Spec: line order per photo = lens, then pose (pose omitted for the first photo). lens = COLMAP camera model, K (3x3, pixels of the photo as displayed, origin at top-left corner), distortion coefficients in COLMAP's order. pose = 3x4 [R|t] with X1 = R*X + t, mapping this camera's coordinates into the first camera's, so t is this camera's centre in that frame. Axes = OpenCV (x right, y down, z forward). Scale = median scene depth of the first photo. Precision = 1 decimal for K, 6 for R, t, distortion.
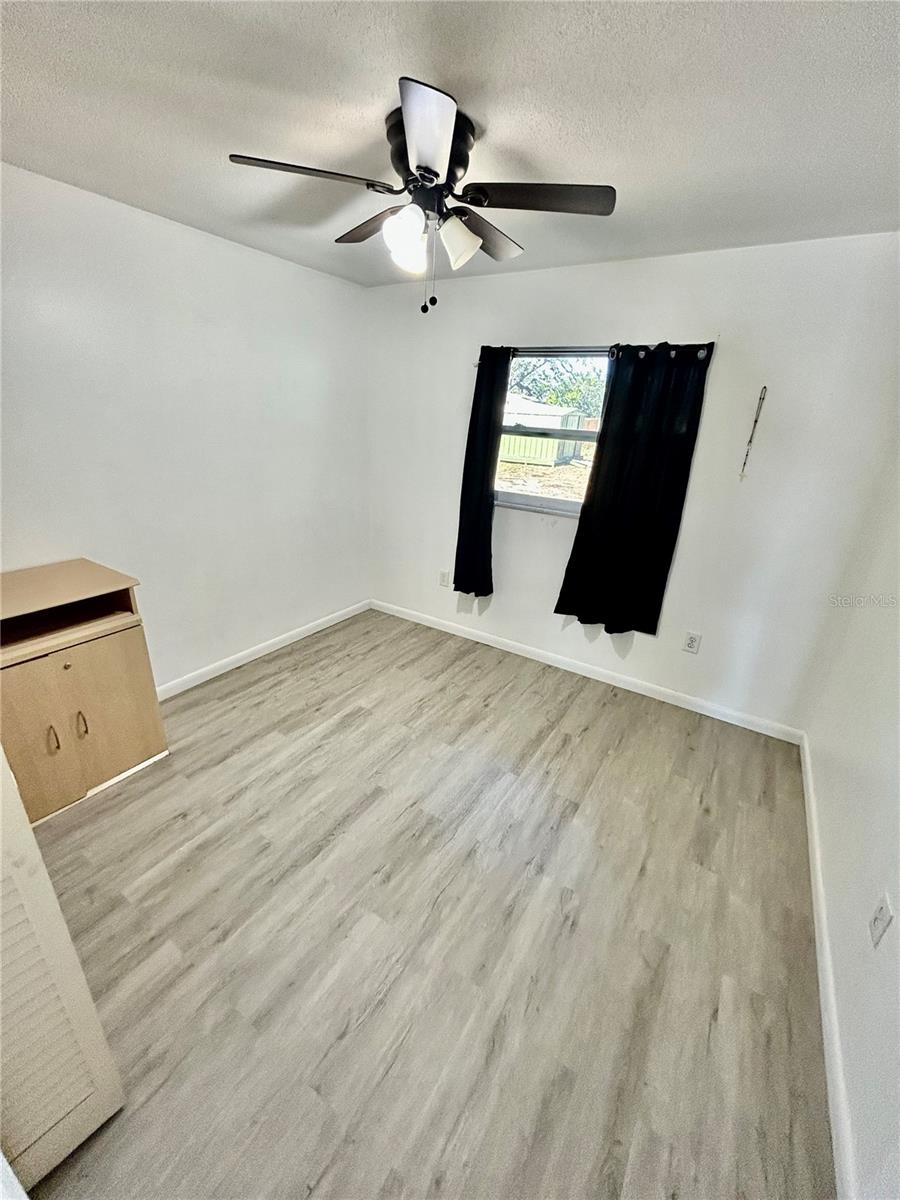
lens RADIAL K [[478.2, 0, 449.3], [0, 478.2, 598.1], [0, 0, 1]] dist [-0.002074, -0.000248]
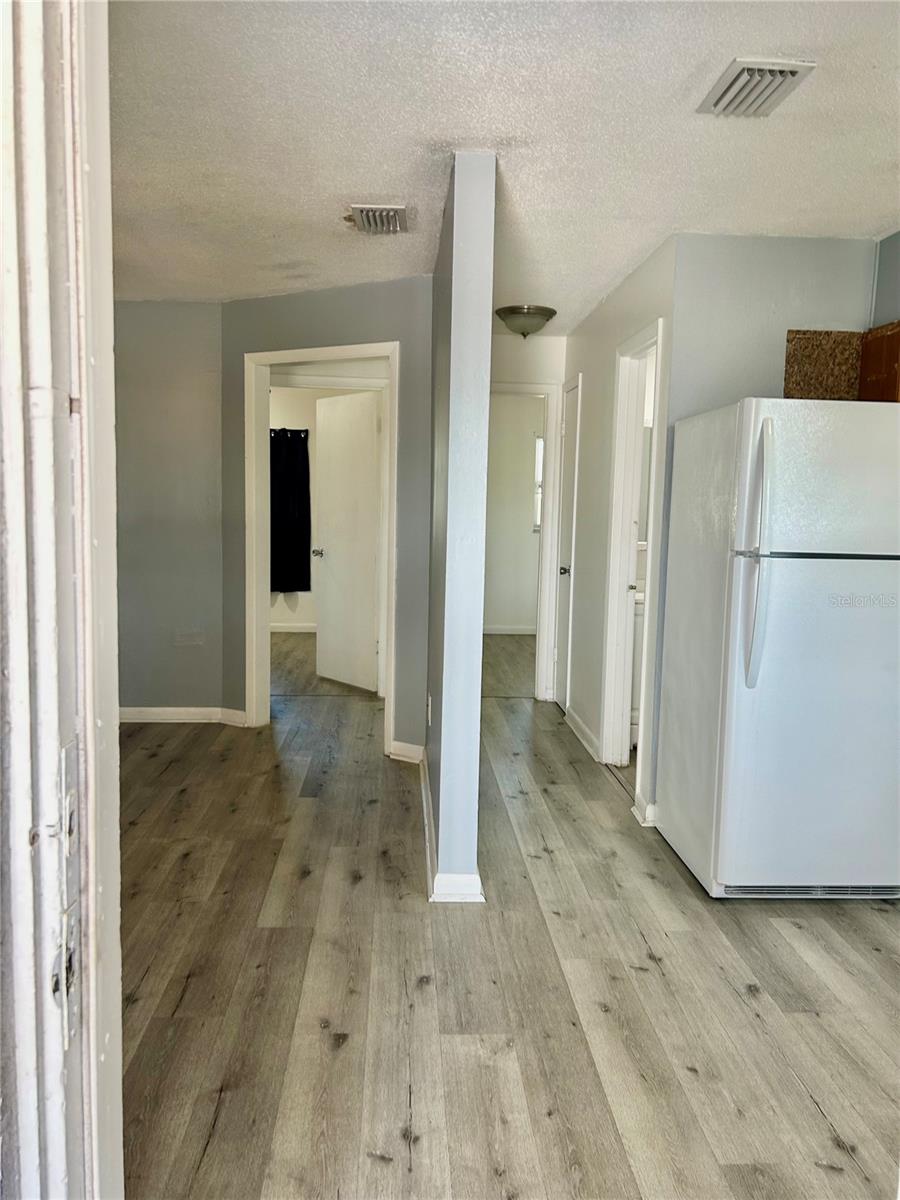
lens RADIAL K [[905.3, 0, 452.9], [0, 905.3, 591.4], [0, 0, 1]] dist [0.050703, -0.056417]
pose [[0.805880, -0.085073, 0.585935, -1.322216], [0.229812, 0.956980, -0.177131, 0.984822], [-0.545659, 0.277401, 0.790762, -2.290096]]
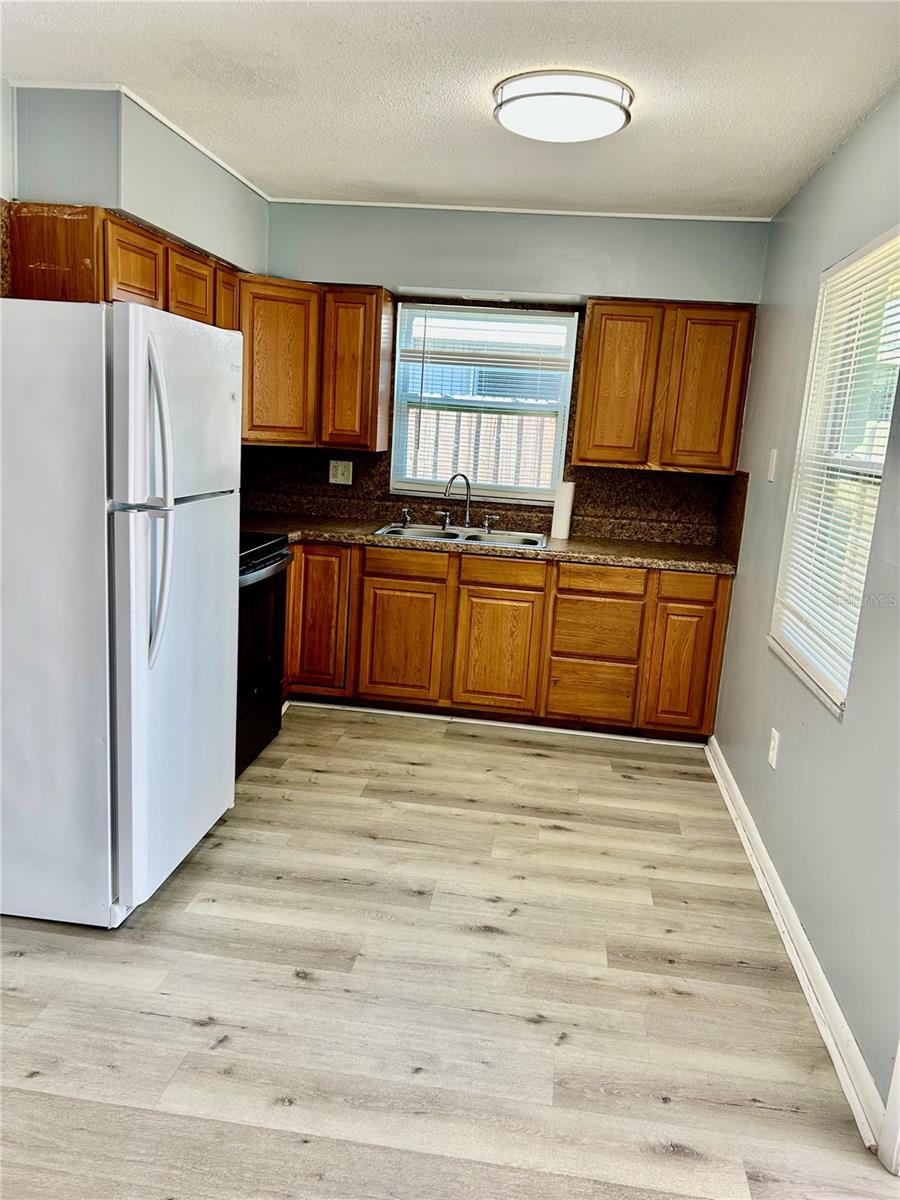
lens RADIAL K [[905.3, 0, 450.5], [0, 905.3, 609.1], [0, 0, 1]] dist [0.050703, -0.056417]
pose [[-0.426573, -0.258082, 0.866850, -1.287931], [0.252183, 0.886477, 0.388023, 0.547674], [-0.868585, 0.384125, -0.313063, -1.352739]]
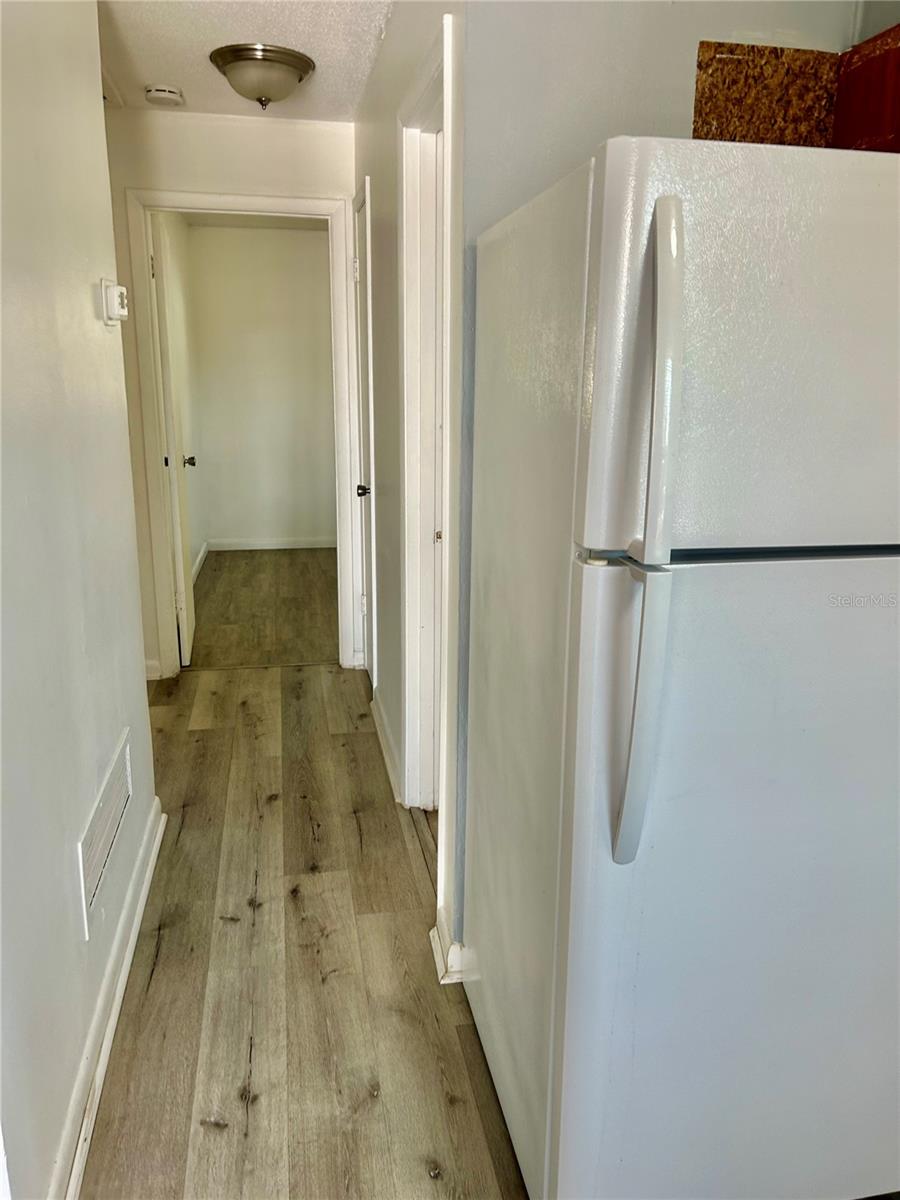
lens RADIAL K [[905.3, 0, 459.2], [0, 905.3, 591.3], [0, 0, 1]] dist [0.050703, -0.056417]
pose [[0.719857, -0.200672, 0.664482, -0.556119], [0.275088, 0.961388, -0.007675, 0.779144], [-0.637285, 0.188316, 0.747265, -1.785070]]
